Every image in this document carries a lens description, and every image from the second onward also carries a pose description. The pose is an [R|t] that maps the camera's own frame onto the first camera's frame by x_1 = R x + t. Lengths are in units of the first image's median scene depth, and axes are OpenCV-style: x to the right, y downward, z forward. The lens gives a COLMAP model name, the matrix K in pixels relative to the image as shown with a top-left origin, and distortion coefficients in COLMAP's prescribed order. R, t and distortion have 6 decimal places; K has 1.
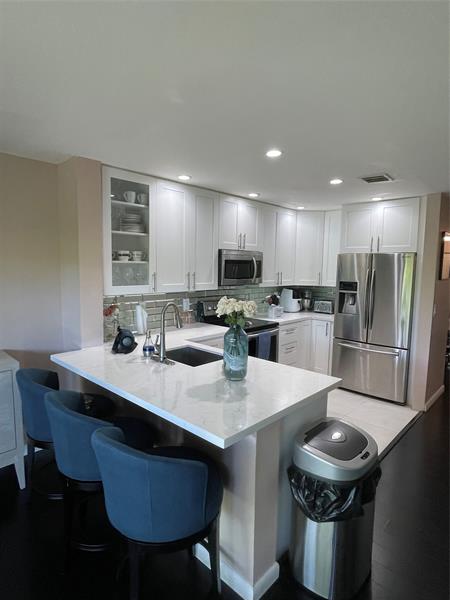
lens RADIAL K [[340.4, 0, 225.1], [0, 340.4, 300.8], [0, 0, 1]] dist [-0.004600, -0.003470]
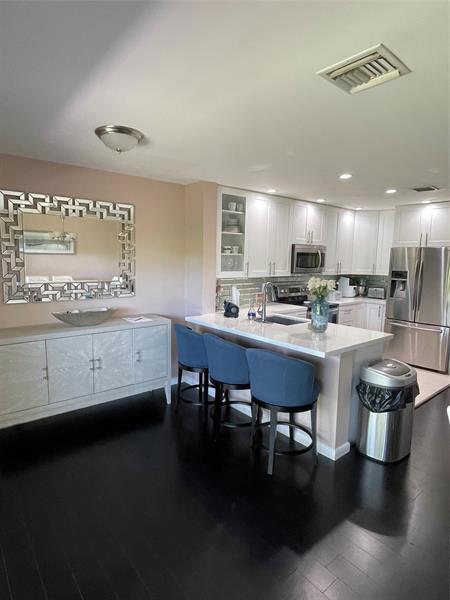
lens RADIAL K [[340.4, 0, 224.0], [0, 340.4, 298.4], [0, 0, 1]] dist [-0.004600, -0.003470]
pose [[0.991736, 0.016011, -0.127292, -0.130636], [-0.014268, 0.999792, 0.014586, 0.044419], [0.127499, -0.012650, 0.991758, -0.359801]]
